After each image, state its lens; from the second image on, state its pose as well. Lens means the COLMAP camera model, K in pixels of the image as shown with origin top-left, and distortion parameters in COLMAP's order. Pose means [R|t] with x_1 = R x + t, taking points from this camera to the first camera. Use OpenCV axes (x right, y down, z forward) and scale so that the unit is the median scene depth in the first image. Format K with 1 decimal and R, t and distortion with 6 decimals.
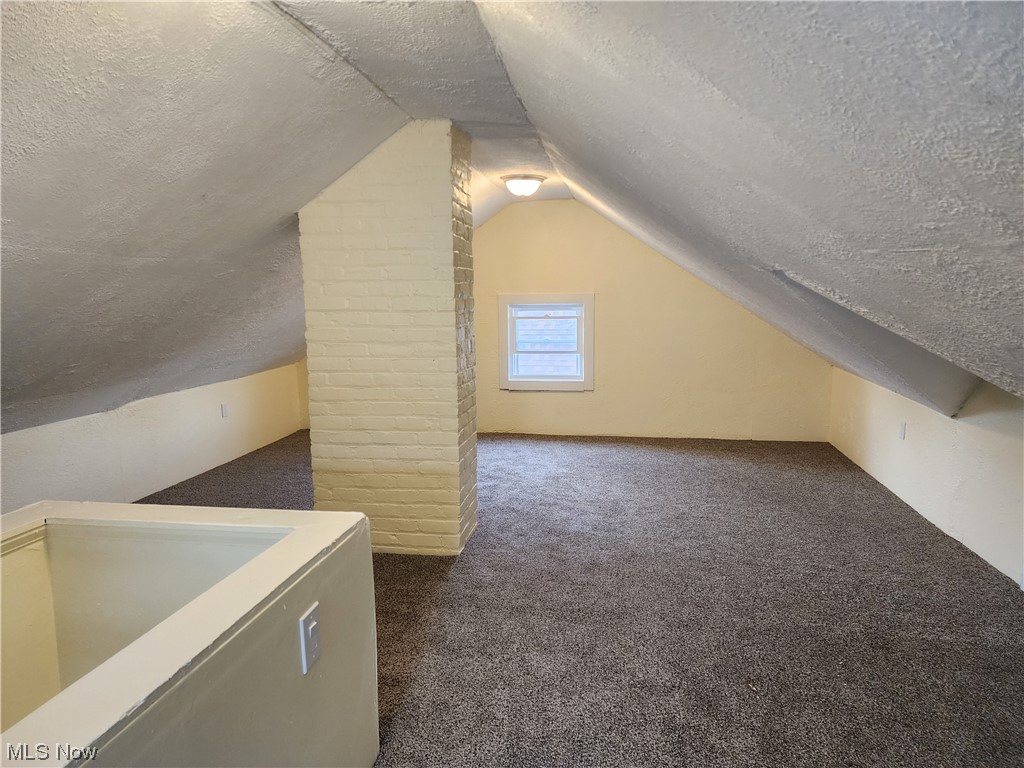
lens RADIAL K [[687.3, 0, 504.0], [0, 687.3, 382.5], [0, 0, 1]] dist [0.092952, -0.084614]
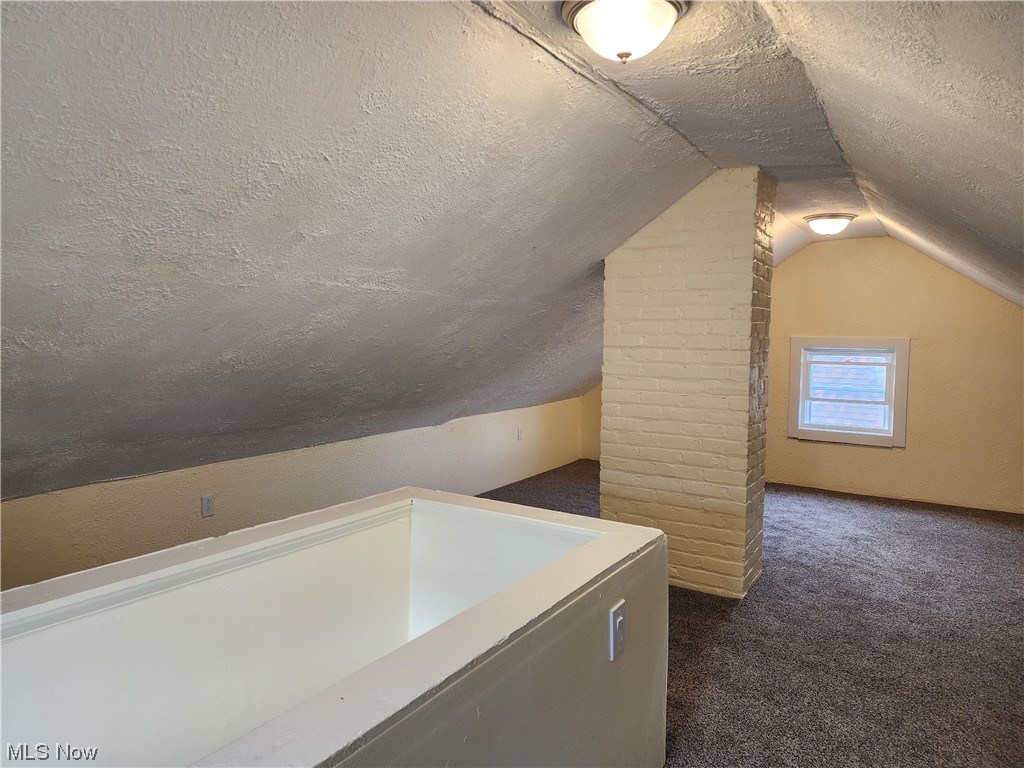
lens RADIAL K [[687.3, 0, 504.1], [0, 687.3, 375.9], [0, 0, 1]] dist [0.092952, -0.084614]
pose [[0.925100, 0.048066, -0.376670, -0.020017], [-0.074193, 0.995717, -0.055156, 0.015267], [0.372405, 0.078971, 0.924704, -0.067352]]
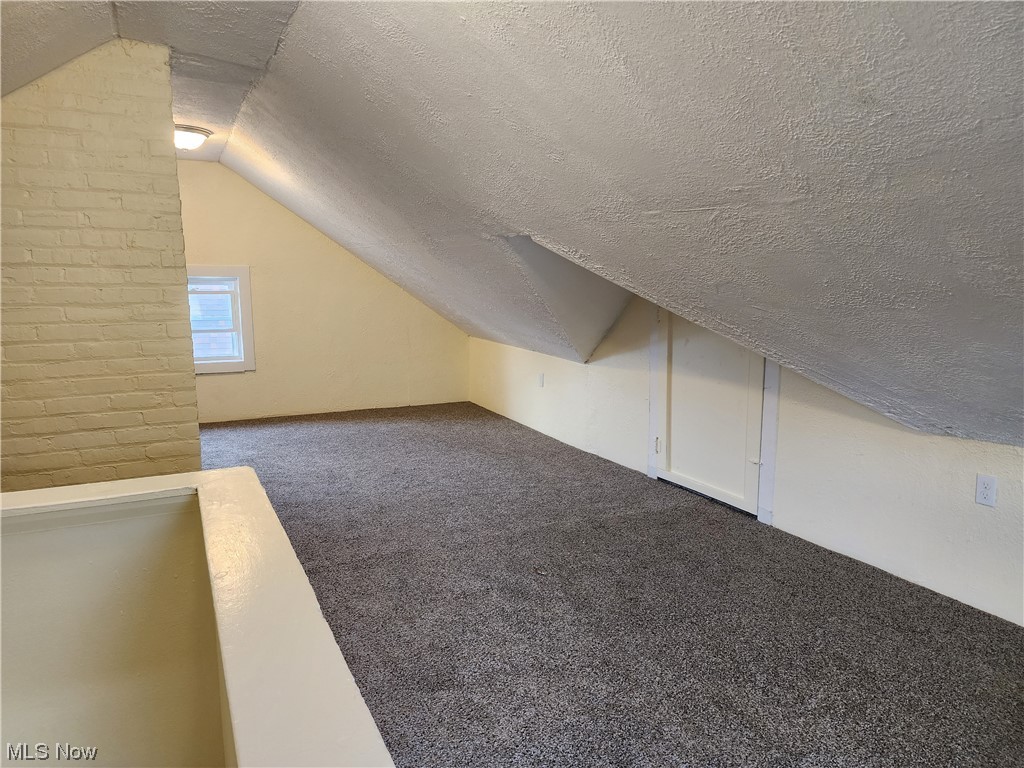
lens RADIAL K [[687.3, 0, 514.1], [0, 687.3, 390.9], [0, 0, 1]] dist [0.092952, -0.084614]
pose [[0.812122, -0.080489, 0.577910, -0.261996], [0.067688, 0.996749, 0.043702, 0.042780], [-0.579549, 0.003627, 0.814930, 0.026435]]
